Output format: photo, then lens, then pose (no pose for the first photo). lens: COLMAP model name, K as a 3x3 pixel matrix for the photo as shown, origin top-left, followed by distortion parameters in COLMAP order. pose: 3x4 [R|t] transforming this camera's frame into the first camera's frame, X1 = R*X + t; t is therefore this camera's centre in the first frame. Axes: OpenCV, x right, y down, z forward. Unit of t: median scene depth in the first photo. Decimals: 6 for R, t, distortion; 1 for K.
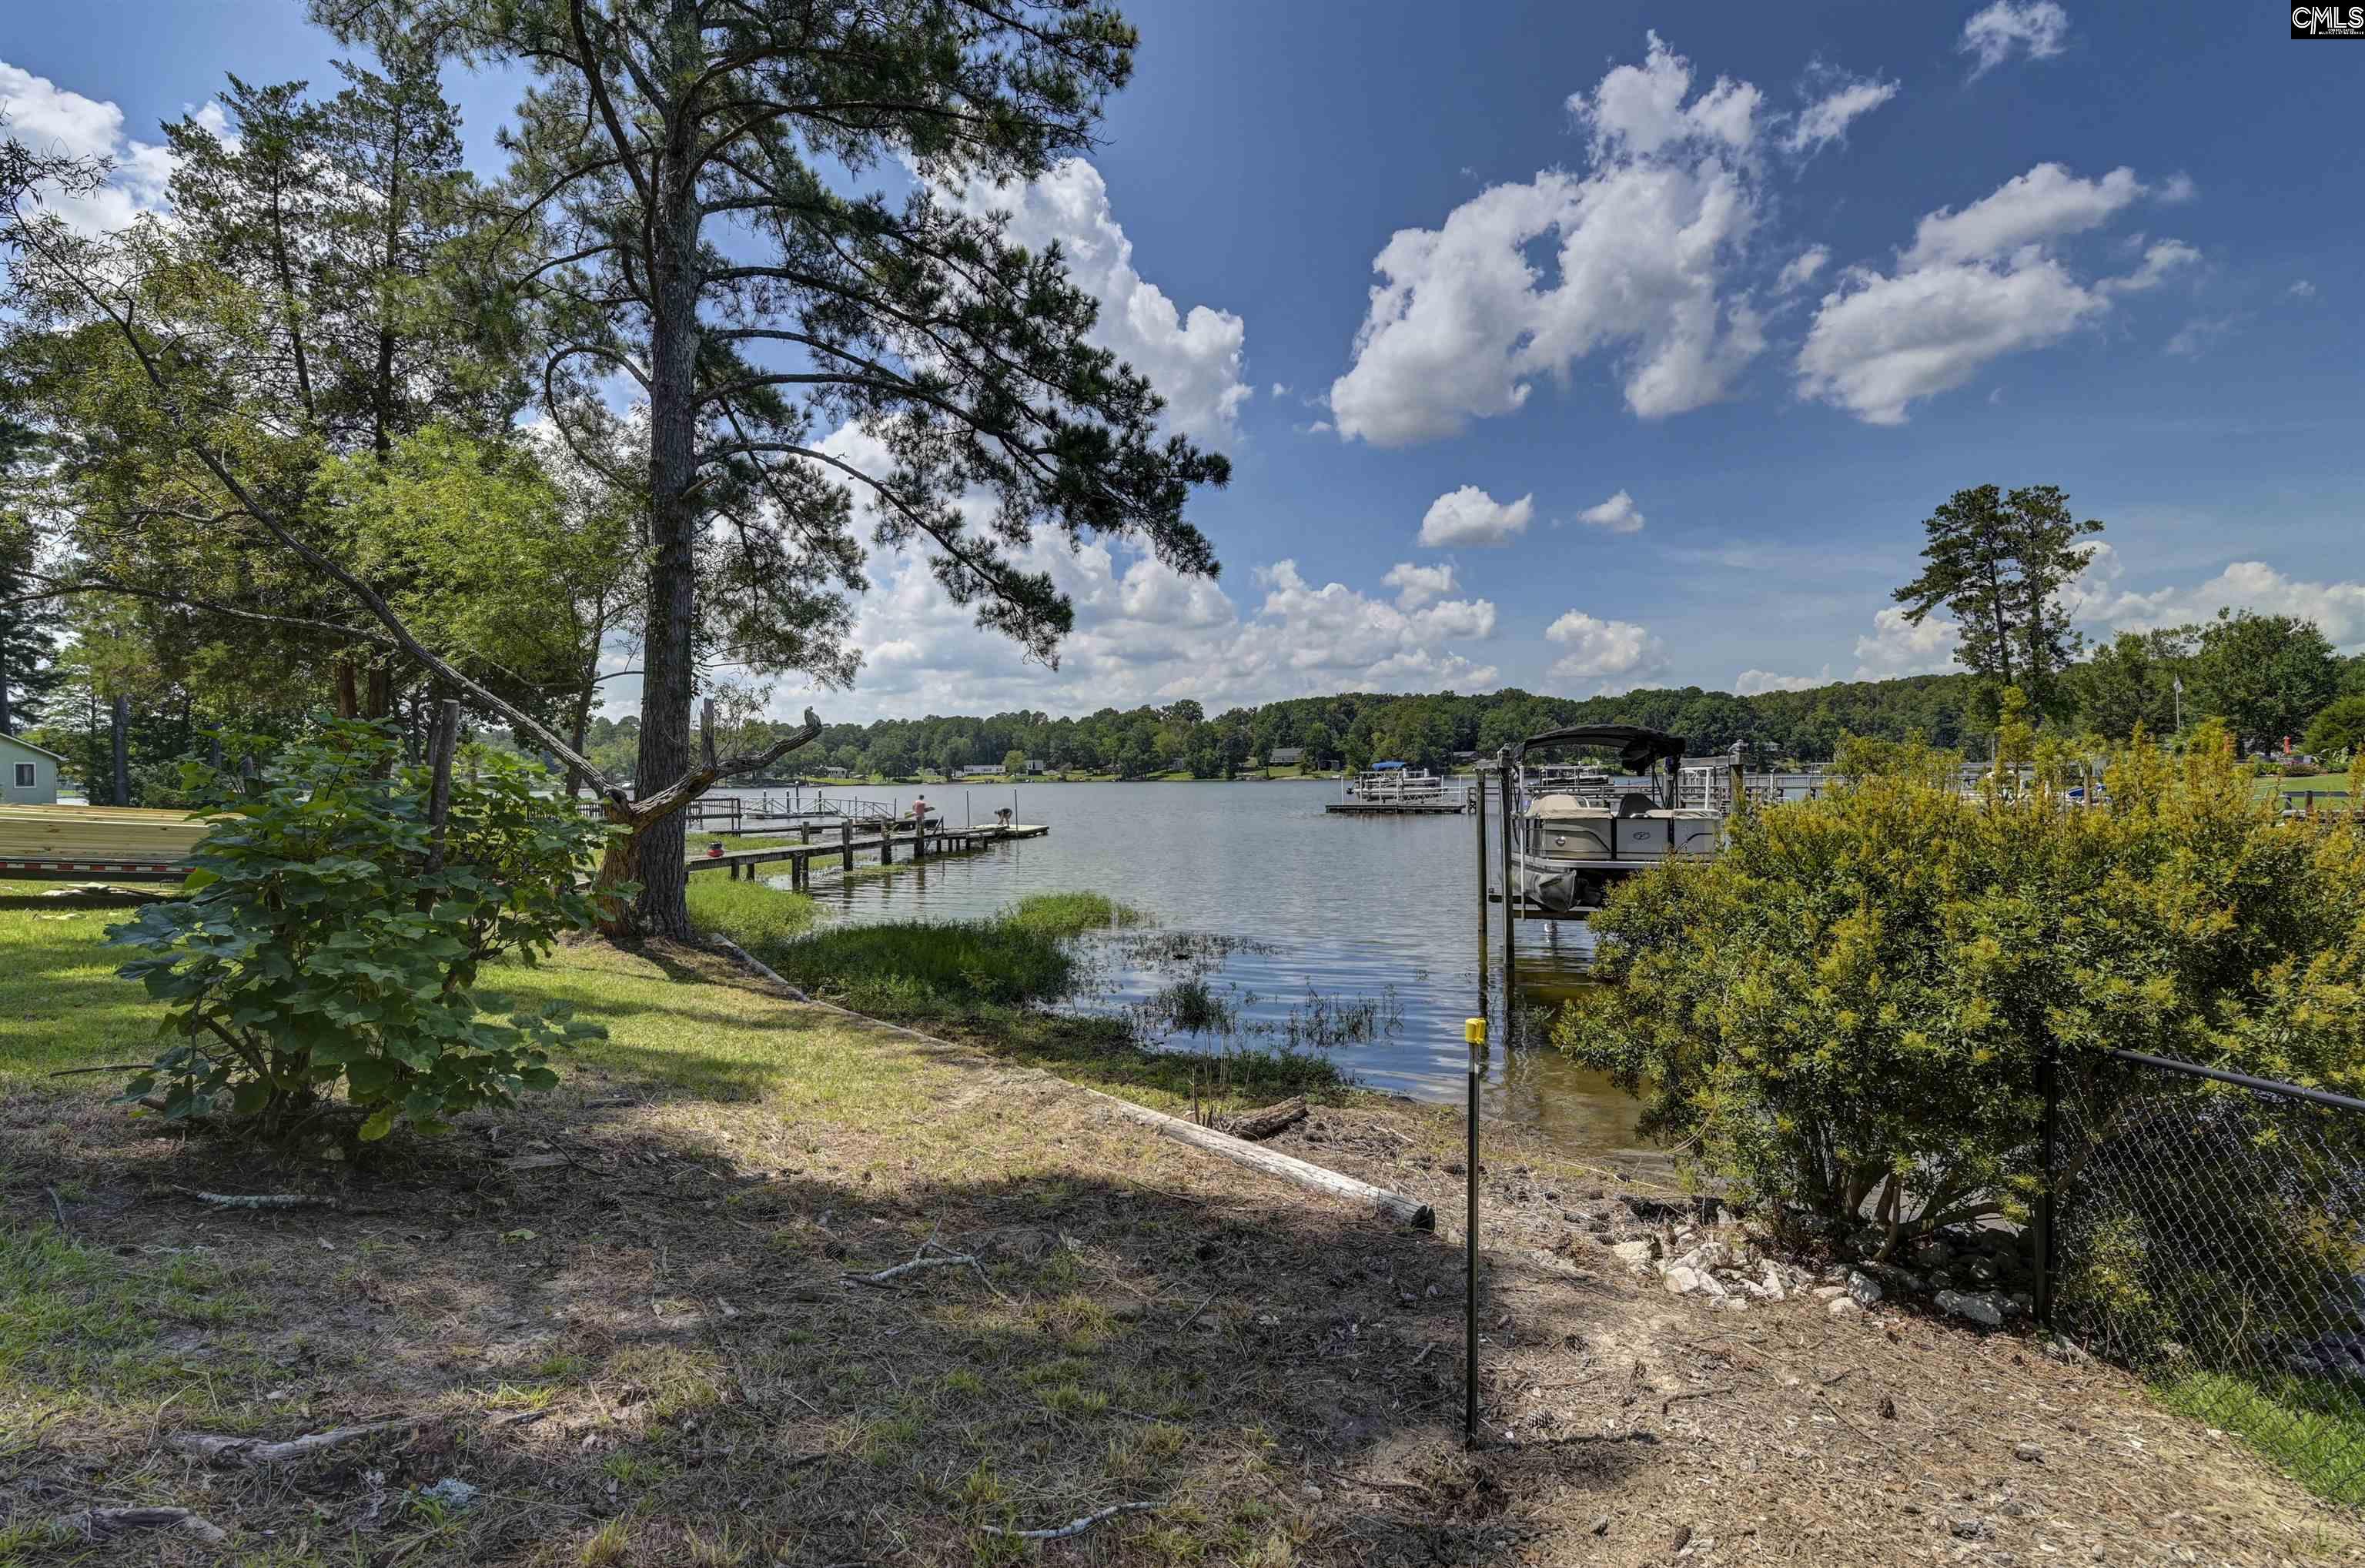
lens RADIAL K [[1056.5, 0, 1179.7], [0, 1056.5, 762.9], [0, 0, 1]] dist [0.003084, -0.011262]
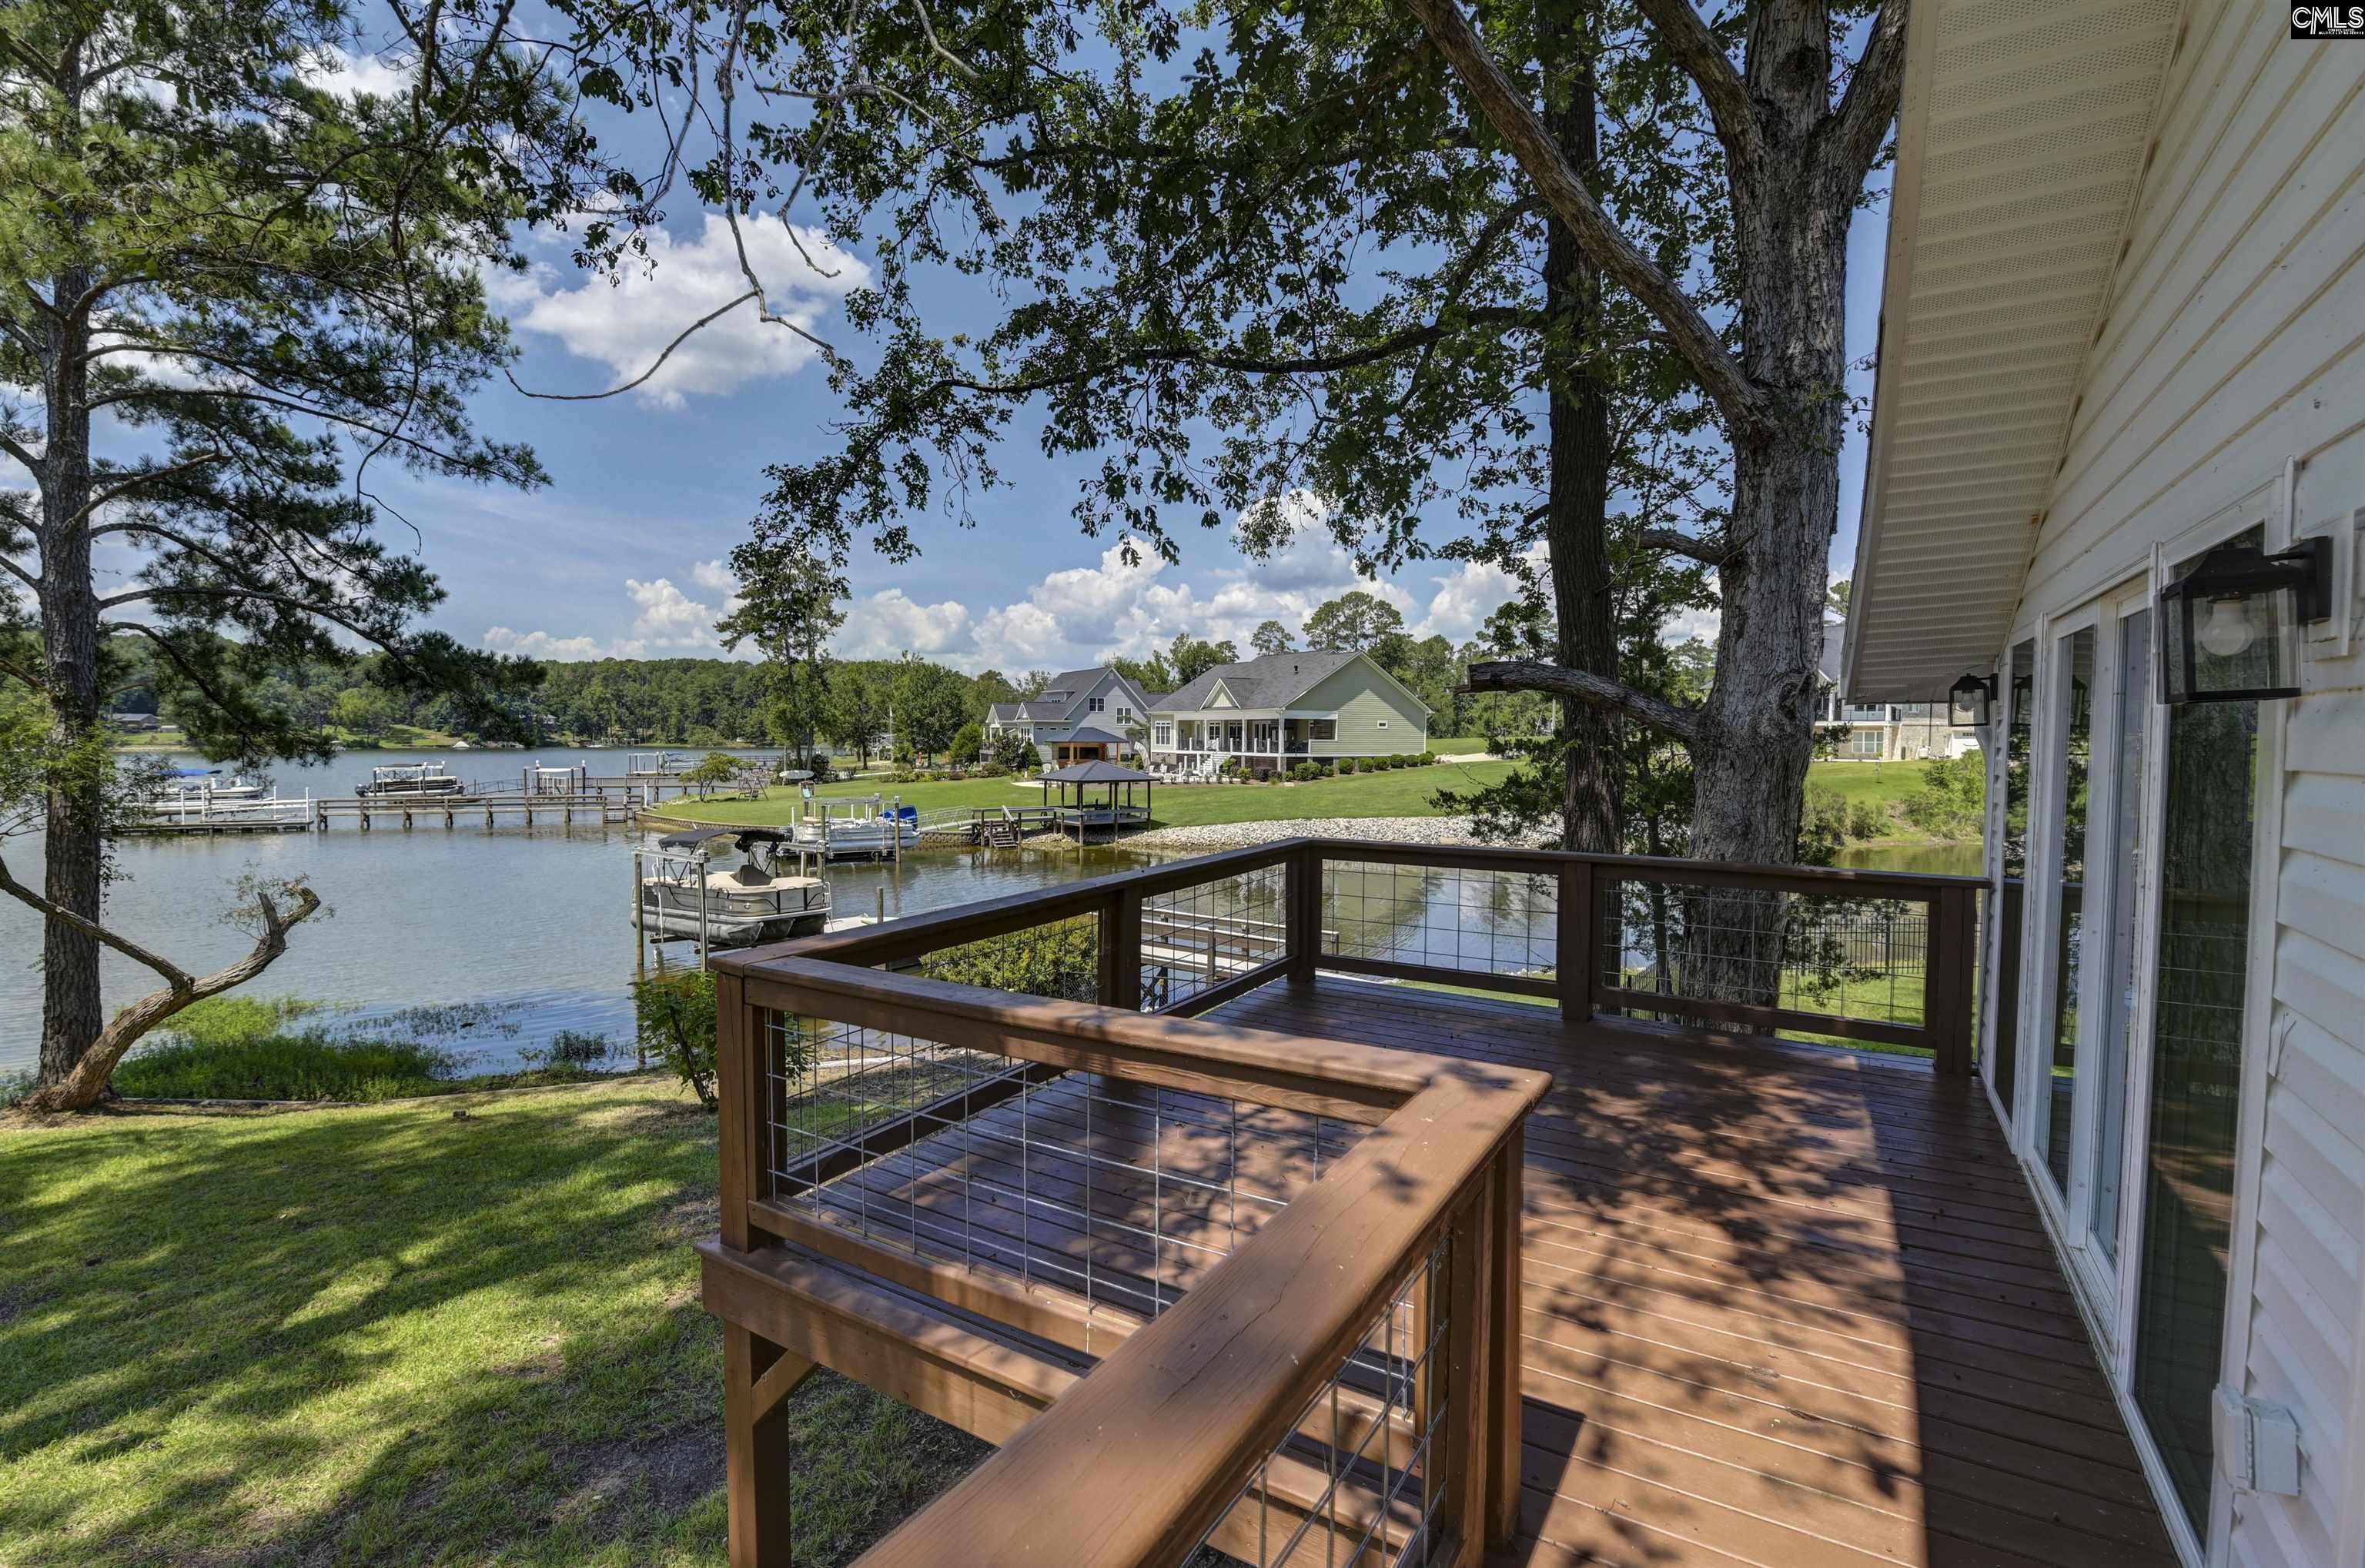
lens RADIAL K [[1056.5, 0, 1193.1], [0, 1056.5, 779.8], [0, 0, 1]] dist [0.003084, -0.011262]
pose [[0.477901, -0.024051, 0.878084, -0.151998], [-0.018742, 0.999118, 0.037567, -0.039606], [-0.878214, -0.034411, 0.477029, -0.088270]]
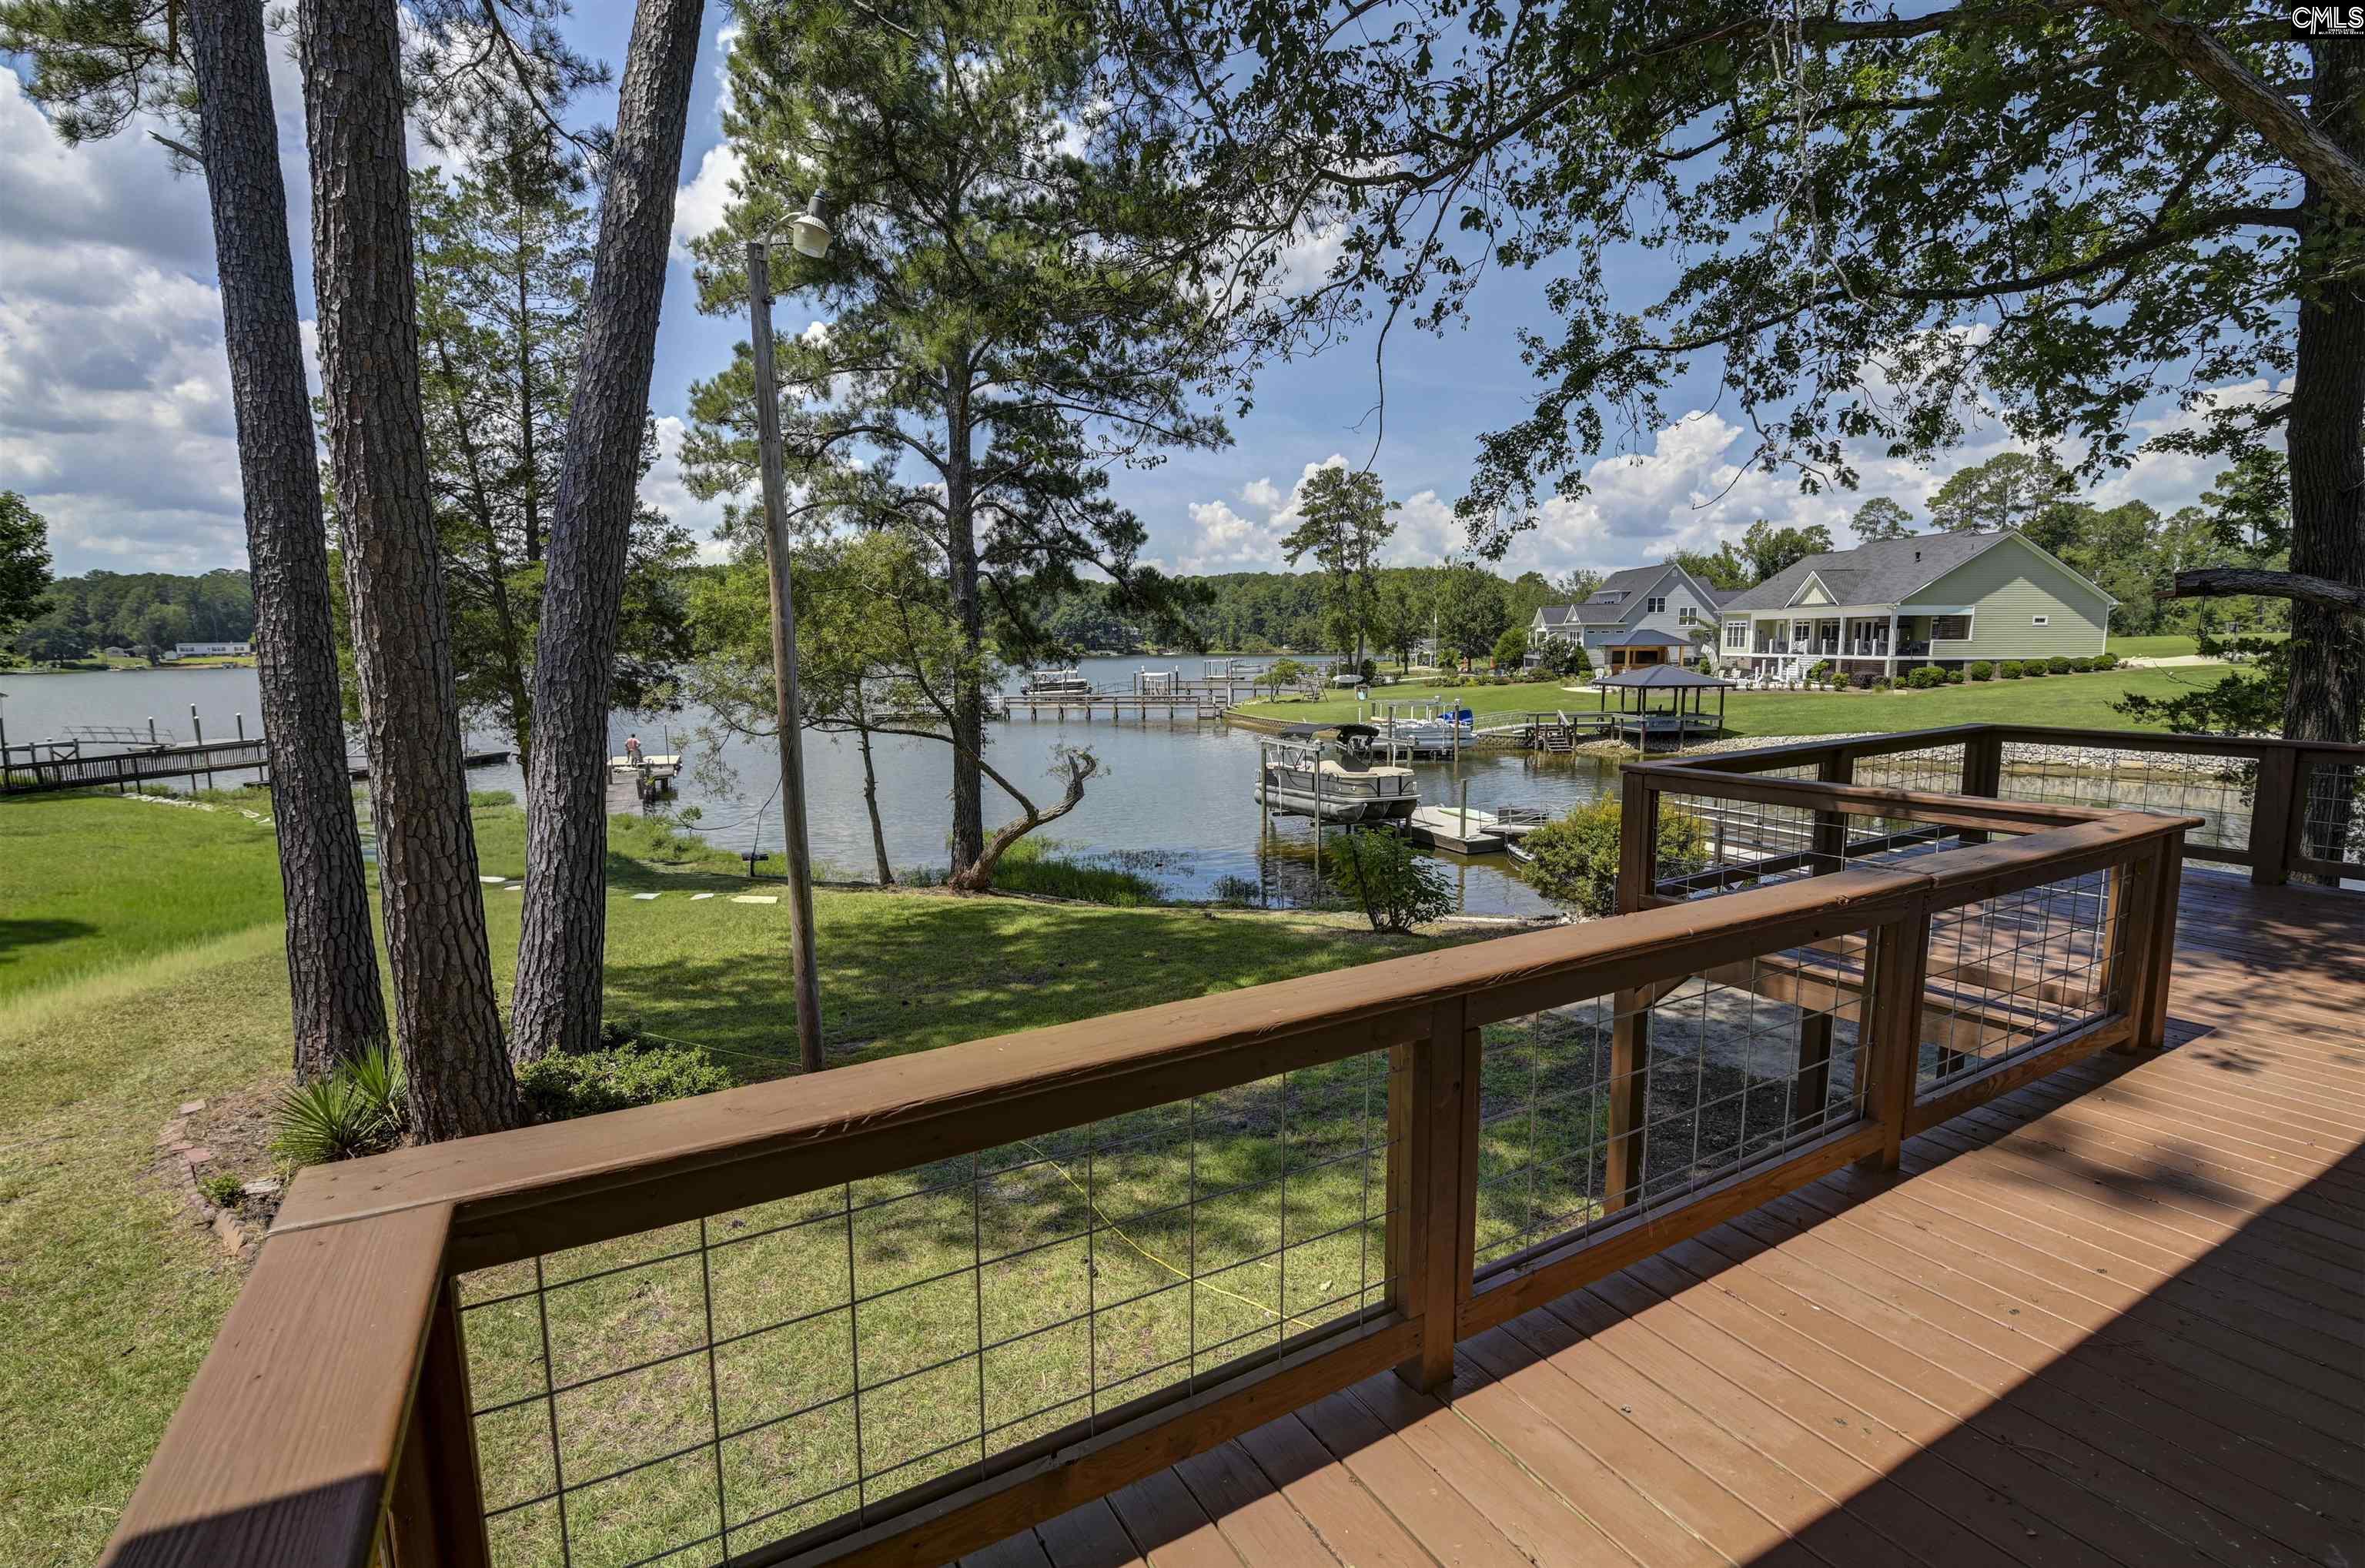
lens RADIAL K [[1056.5, 0, 1180.6], [0, 1056.5, 782.5], [0, 0, 1]] dist [0.003084, -0.011262]
pose [[0.840023, -0.069021, 0.538142, -0.191782], [-0.004964, 0.990856, 0.134835, -0.039734], [-0.542527, -0.115936, 0.831999, -0.098484]]
